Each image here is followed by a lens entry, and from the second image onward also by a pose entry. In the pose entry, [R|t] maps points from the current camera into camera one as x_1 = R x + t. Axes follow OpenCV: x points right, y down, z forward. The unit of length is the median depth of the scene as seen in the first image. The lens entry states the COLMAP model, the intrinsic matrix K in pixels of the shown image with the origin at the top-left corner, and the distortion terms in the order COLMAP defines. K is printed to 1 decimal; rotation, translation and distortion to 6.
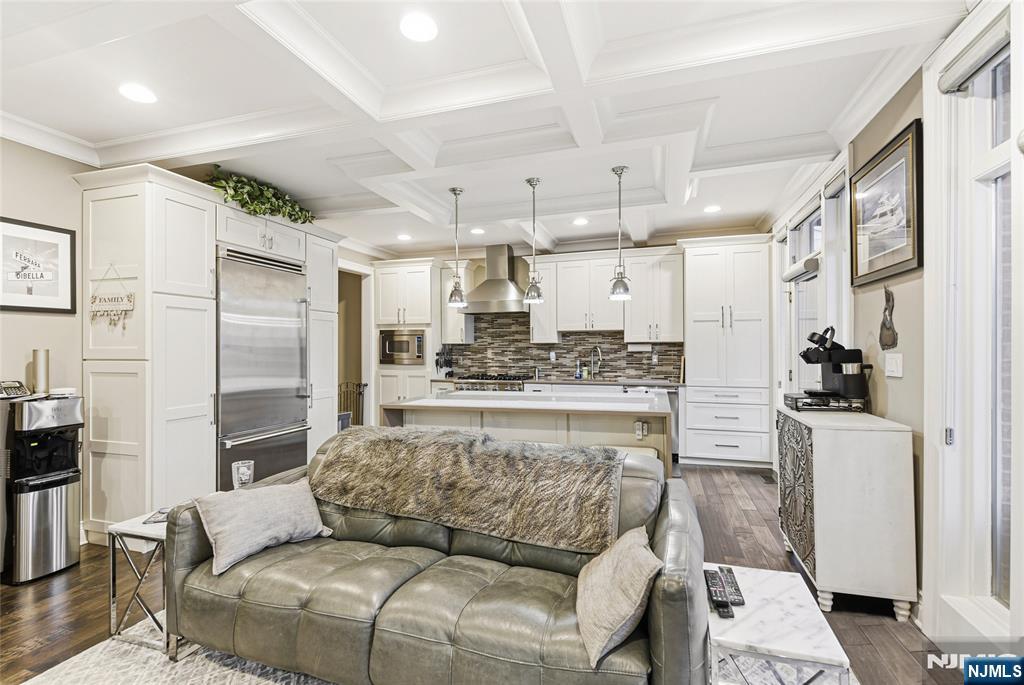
lens RADIAL K [[486.5, 0, 514.8], [0, 486.5, 348.6], [0, 0, 1]] dist [0.003117, 0.000254]
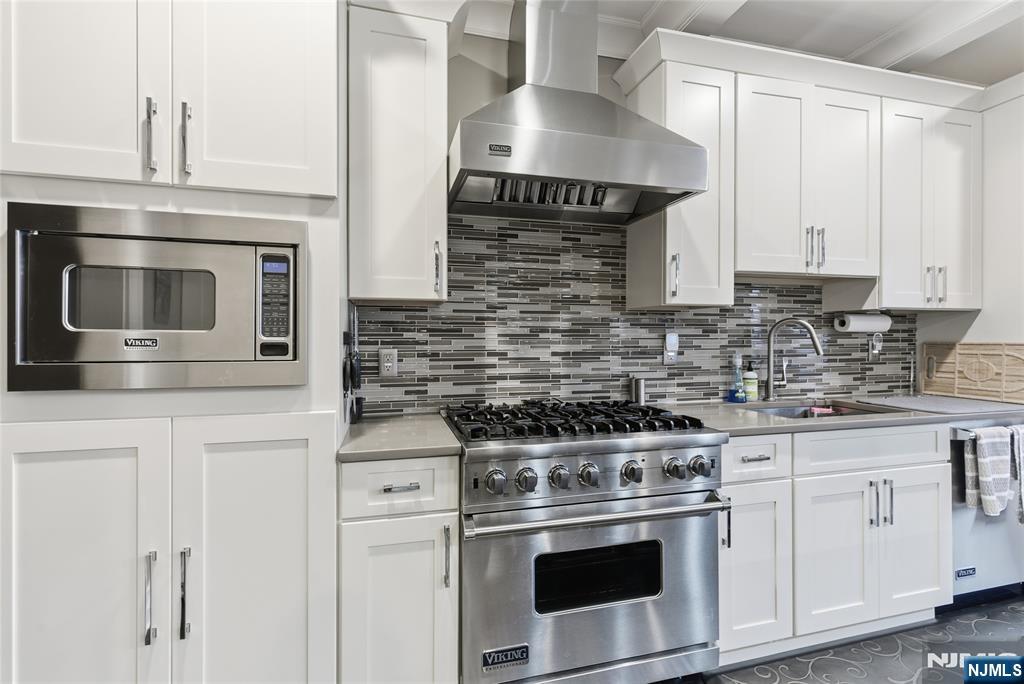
lens RADIAL K [[486.5, 0, 526.8], [0, 486.5, 336.7], [0, 0, 1]] dist [0.003117, 0.000254]
pose [[0.830839, 0.004324, 0.556497, -0.228328], [-0.000399, 0.999974, -0.007173, 0.012810], [-0.556513, 0.005737, 0.830819, 0.781350]]
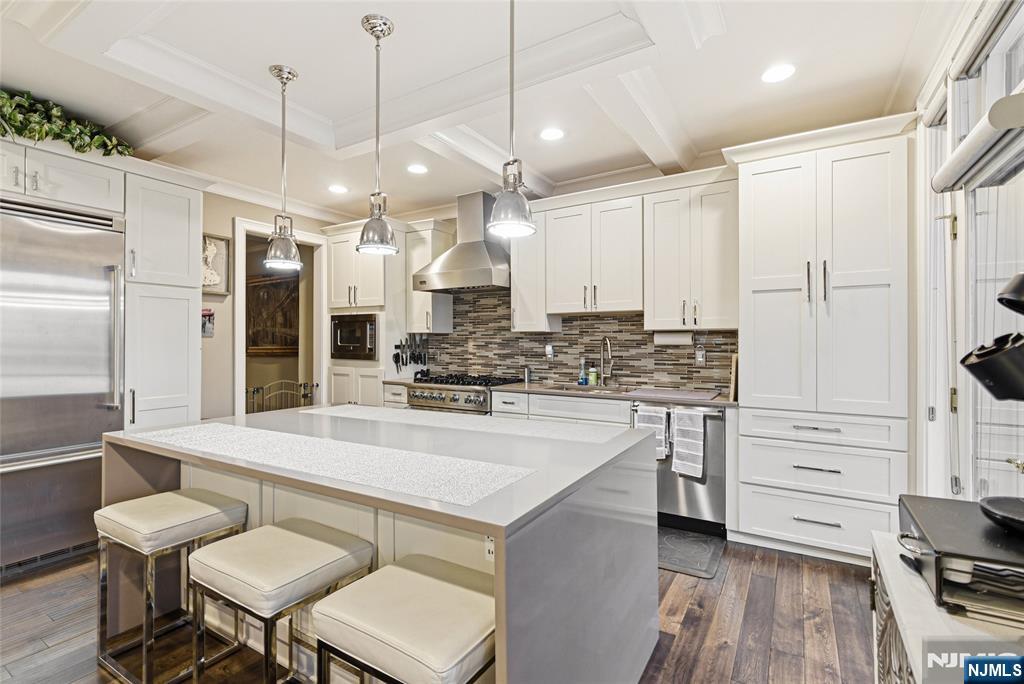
lens RADIAL K [[486.5, 0, 509.3], [0, 486.5, 337.9], [0, 0, 1]] dist [0.003117, 0.000254]
pose [[0.969350, 0.002900, -0.245668, 0.199152], [-0.004425, 0.999974, -0.005659, 0.001283], [0.245645, 0.006573, 0.969338, 0.330492]]
